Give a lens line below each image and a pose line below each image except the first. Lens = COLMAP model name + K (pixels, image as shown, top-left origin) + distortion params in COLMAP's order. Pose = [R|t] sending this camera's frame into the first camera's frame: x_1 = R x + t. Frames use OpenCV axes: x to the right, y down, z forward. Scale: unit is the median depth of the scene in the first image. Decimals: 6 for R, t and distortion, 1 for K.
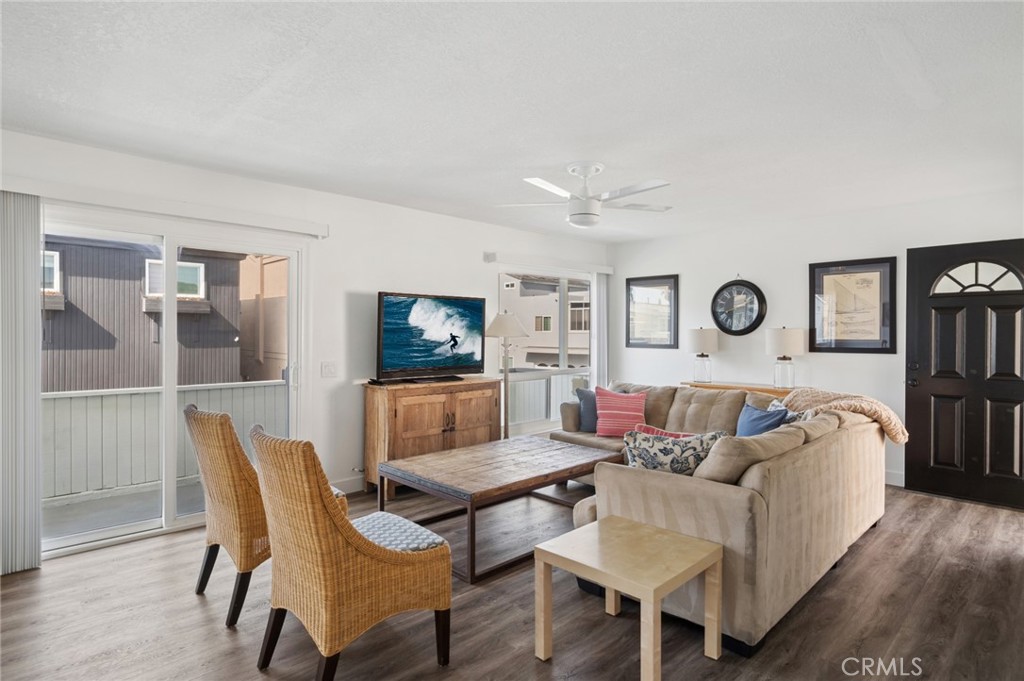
lens RADIAL K [[553.1, 0, 512.4], [0, 553.1, 339.7], [0, 0, 1]] dist [-0.003991, 0.002867]
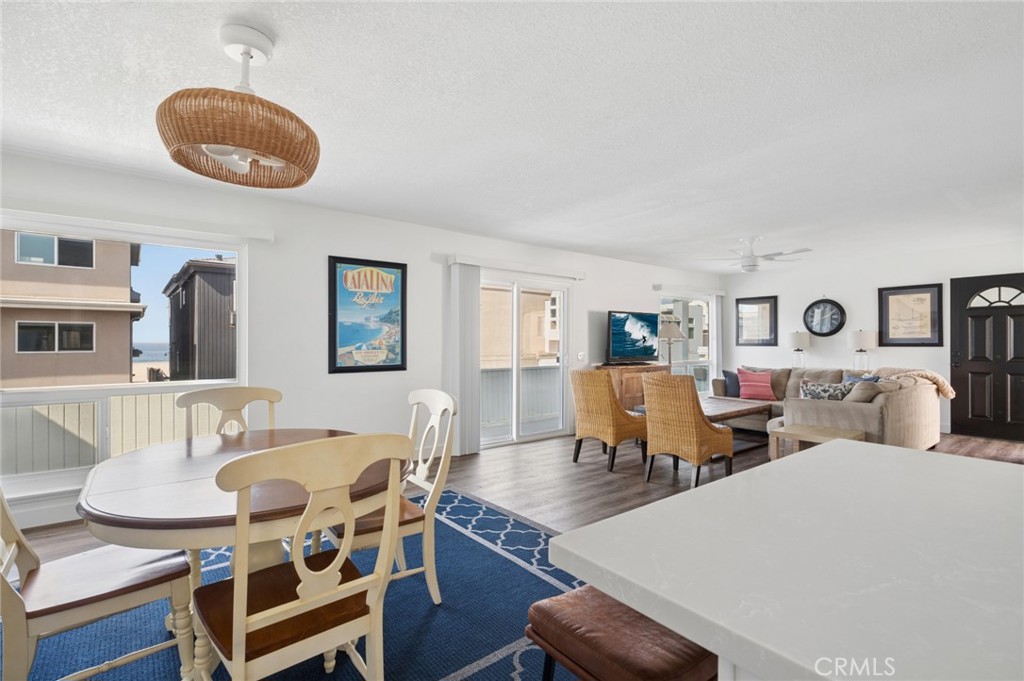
lens RADIAL K [[471.2, 0, 516.5], [0, 471.2, 343.5], [0, 0, 1]] dist [0.002885, -0.001915]
pose [[0.994537, -0.005767, -0.104222, -0.369569], [0.004736, 0.999937, -0.010131, 0.026162], [0.104274, 0.009582, 0.994502, -0.454241]]
